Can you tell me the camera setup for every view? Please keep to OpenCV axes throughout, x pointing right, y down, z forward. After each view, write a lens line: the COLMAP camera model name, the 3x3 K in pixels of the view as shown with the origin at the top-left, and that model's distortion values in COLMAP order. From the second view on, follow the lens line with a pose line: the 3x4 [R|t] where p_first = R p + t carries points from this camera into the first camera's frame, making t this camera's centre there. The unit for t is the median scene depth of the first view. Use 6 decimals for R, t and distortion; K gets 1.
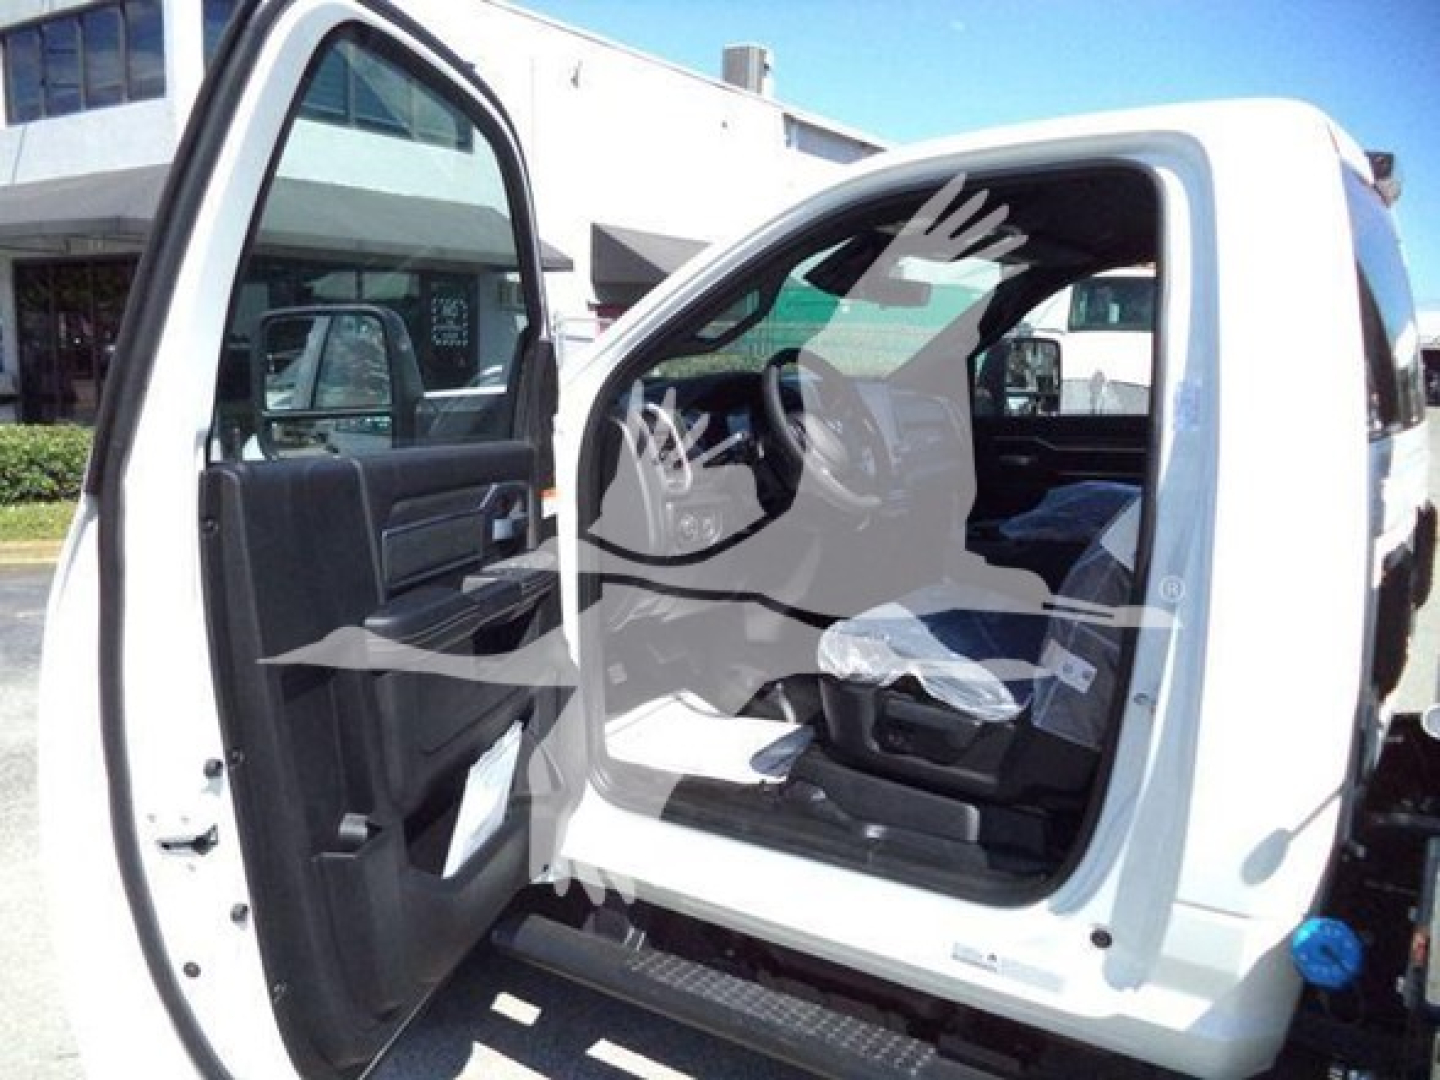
lens RADIAL K [[1164.6, 0, 746.2], [0, 1164.6, 544.1], [0, 0, 1]] dist [-0.020092, -0.006329]
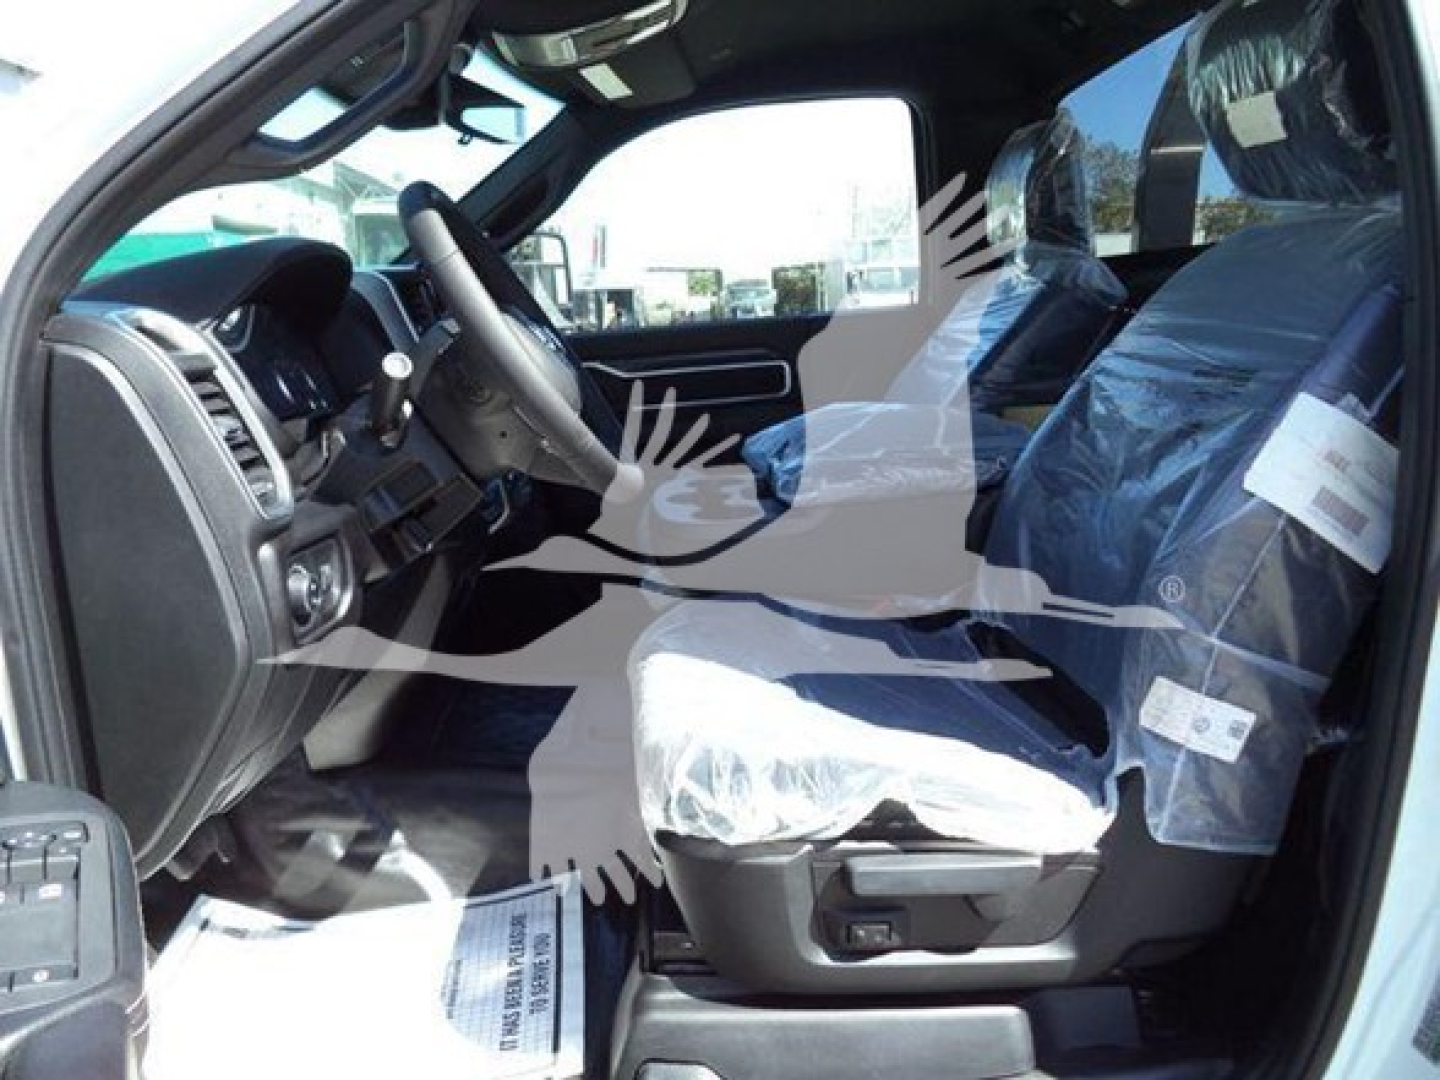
lens RADIAL K [[1154.8, 0, 727.3], [0, 1154.8, 530.2], [0, 0, 1]] dist [-0.012536, -0.004047]
pose [[0.804095, -0.159968, 0.572575, -0.180571], [0.146334, 0.986743, 0.070177, -0.049141], [-0.576210, 0.027358, 0.816844, 0.625948]]
